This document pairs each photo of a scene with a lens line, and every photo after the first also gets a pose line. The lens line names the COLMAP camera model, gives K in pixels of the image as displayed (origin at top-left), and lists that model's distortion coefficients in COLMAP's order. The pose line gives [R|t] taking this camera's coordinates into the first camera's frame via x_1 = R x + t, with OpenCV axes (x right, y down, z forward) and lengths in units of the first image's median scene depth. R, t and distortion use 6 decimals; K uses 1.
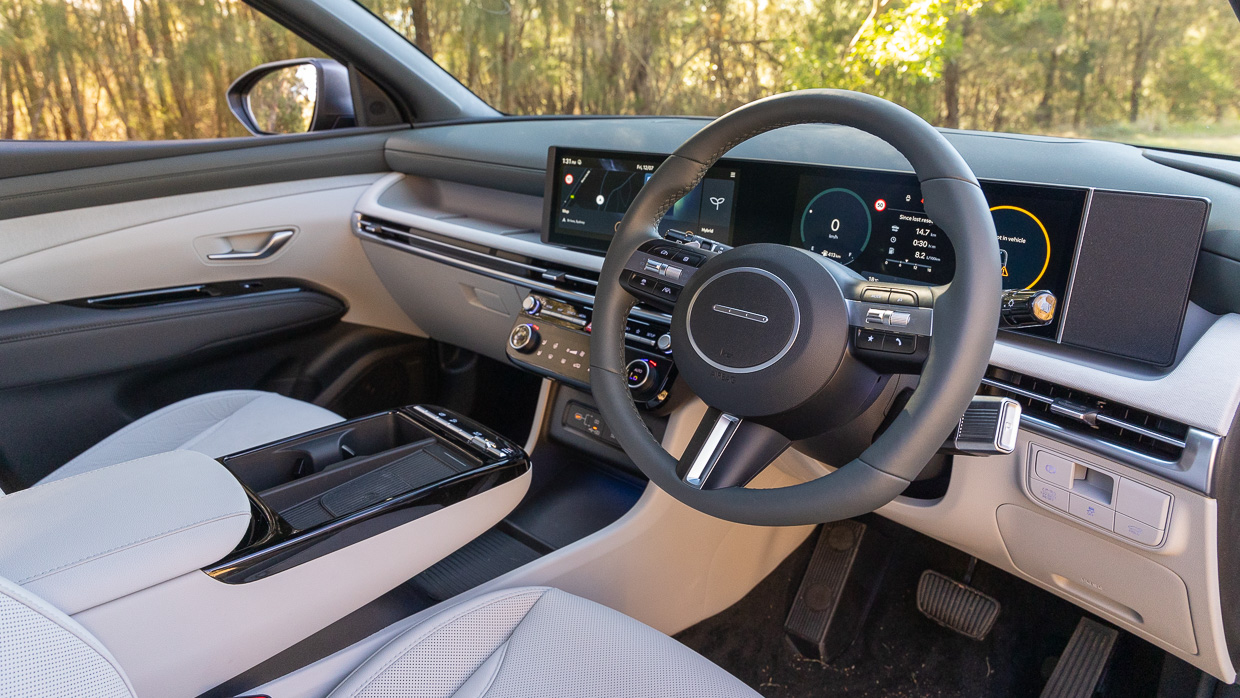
lens RADIAL K [[839.1, 0, 618.1], [0, 839.1, 316.3], [0, 0, 1]] dist [0.025663, 0.001153]
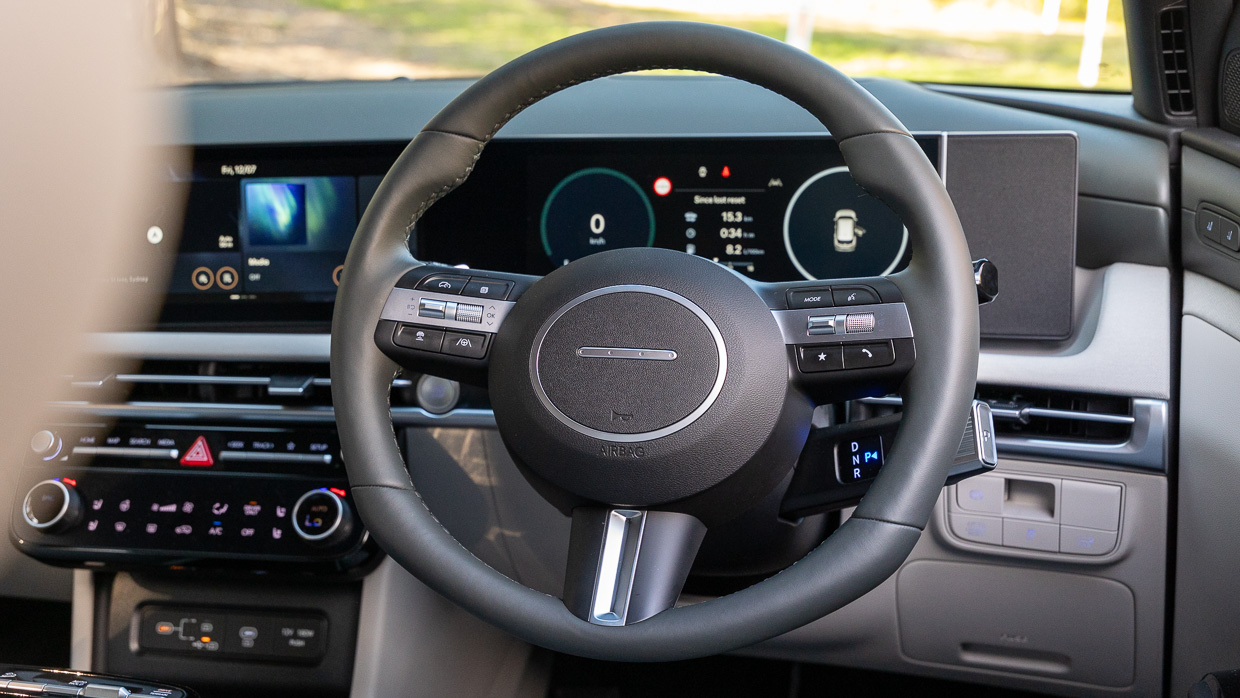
lens RADIAL K [[1561.0, 0, 644.5], [0, 1561.0, 325.3], [0, 0, 1]] dist [-0.004431, 0.000000]
pose [[0.846419, -0.152091, 0.510336, -0.351725], [0.182701, 0.983117, -0.010029, -0.010230], [-0.500195, 0.101728, 0.859916, -0.072213]]
